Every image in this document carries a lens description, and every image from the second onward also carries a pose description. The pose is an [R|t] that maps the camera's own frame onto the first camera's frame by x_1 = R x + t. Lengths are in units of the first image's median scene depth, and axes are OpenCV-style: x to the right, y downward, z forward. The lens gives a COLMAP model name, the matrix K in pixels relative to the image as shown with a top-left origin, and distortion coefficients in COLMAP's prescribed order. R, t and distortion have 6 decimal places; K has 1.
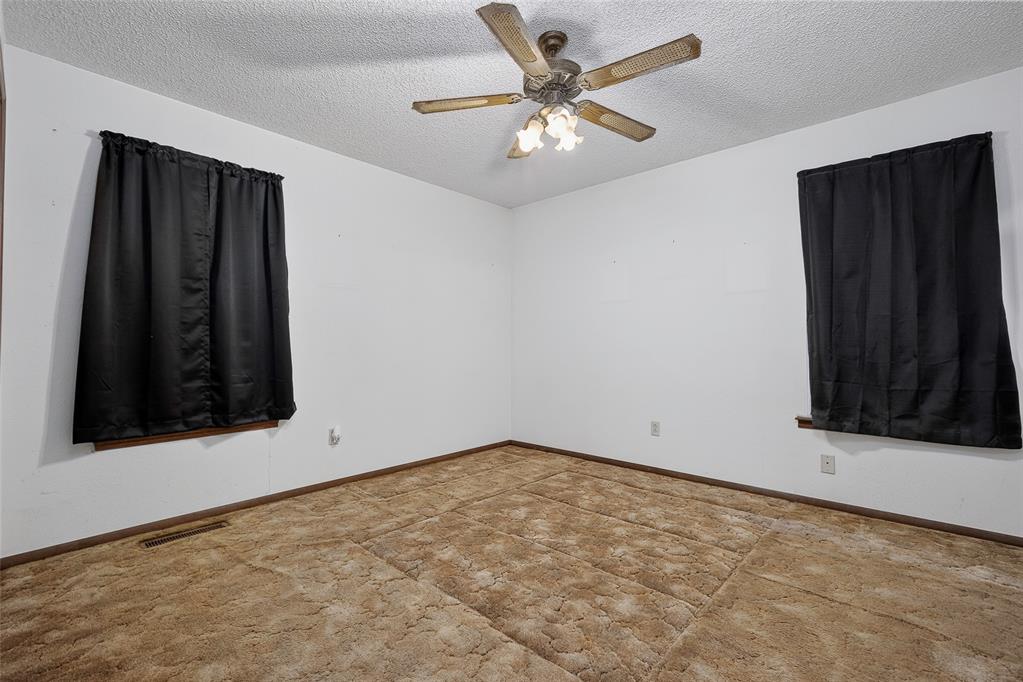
lens RADIAL K [[448.2, 0, 503.3], [0, 448.2, 338.7], [0, 0, 1]] dist [-0.019704, 0.000006]
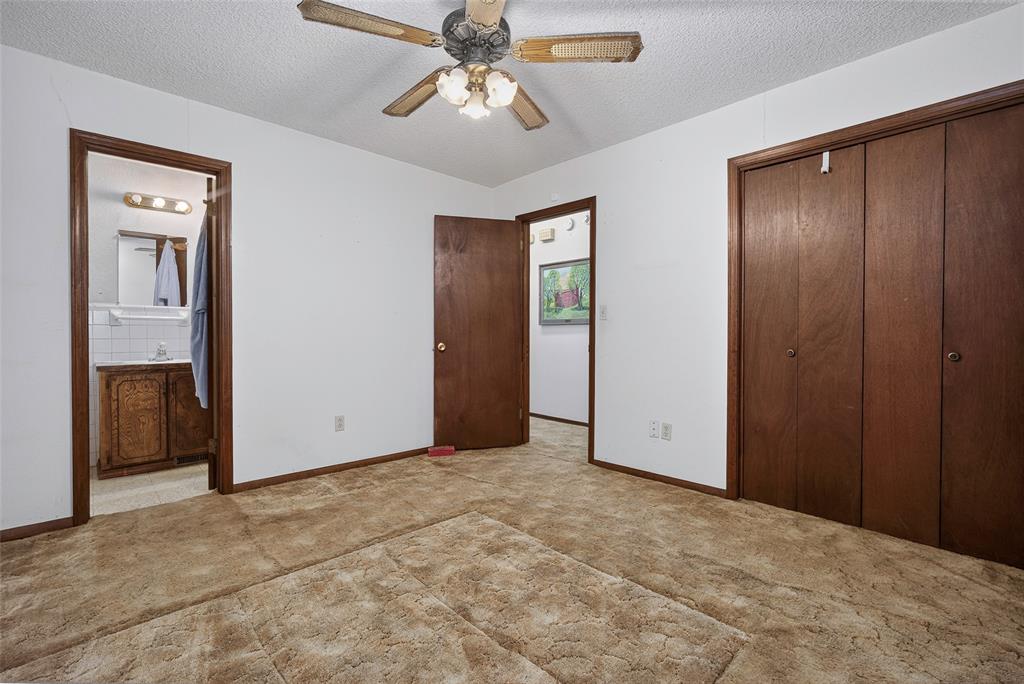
lens RADIAL K [[460.0, 0, 505.8], [0, 460.0, 340.3], [0, 0, 1]] dist [-0.000080, 0.000107]
pose [[-0.997739, -0.002590, 0.067158, -0.006508], [-0.002452, 0.999995, 0.002141, 0.019271], [-0.067163, 0.001971, -0.997740, 1.501497]]
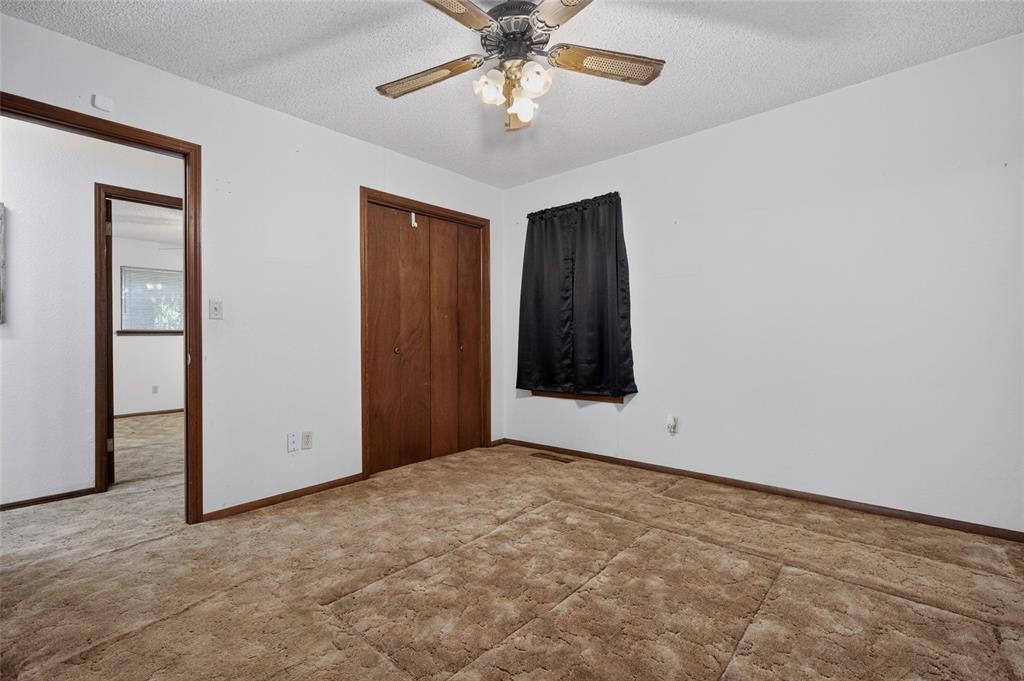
lens RADIAL K [[460.0, 0, 505.8], [0, 460.0, 338.8], [0, 0, 1]] dist [-0.000080, 0.000107]
pose [[0.021968, 0.002942, -0.999754, 0.805223], [0.023650, 0.999714, 0.003462, 0.015287], [0.999479, -0.023721, 0.021892, 0.748163]]
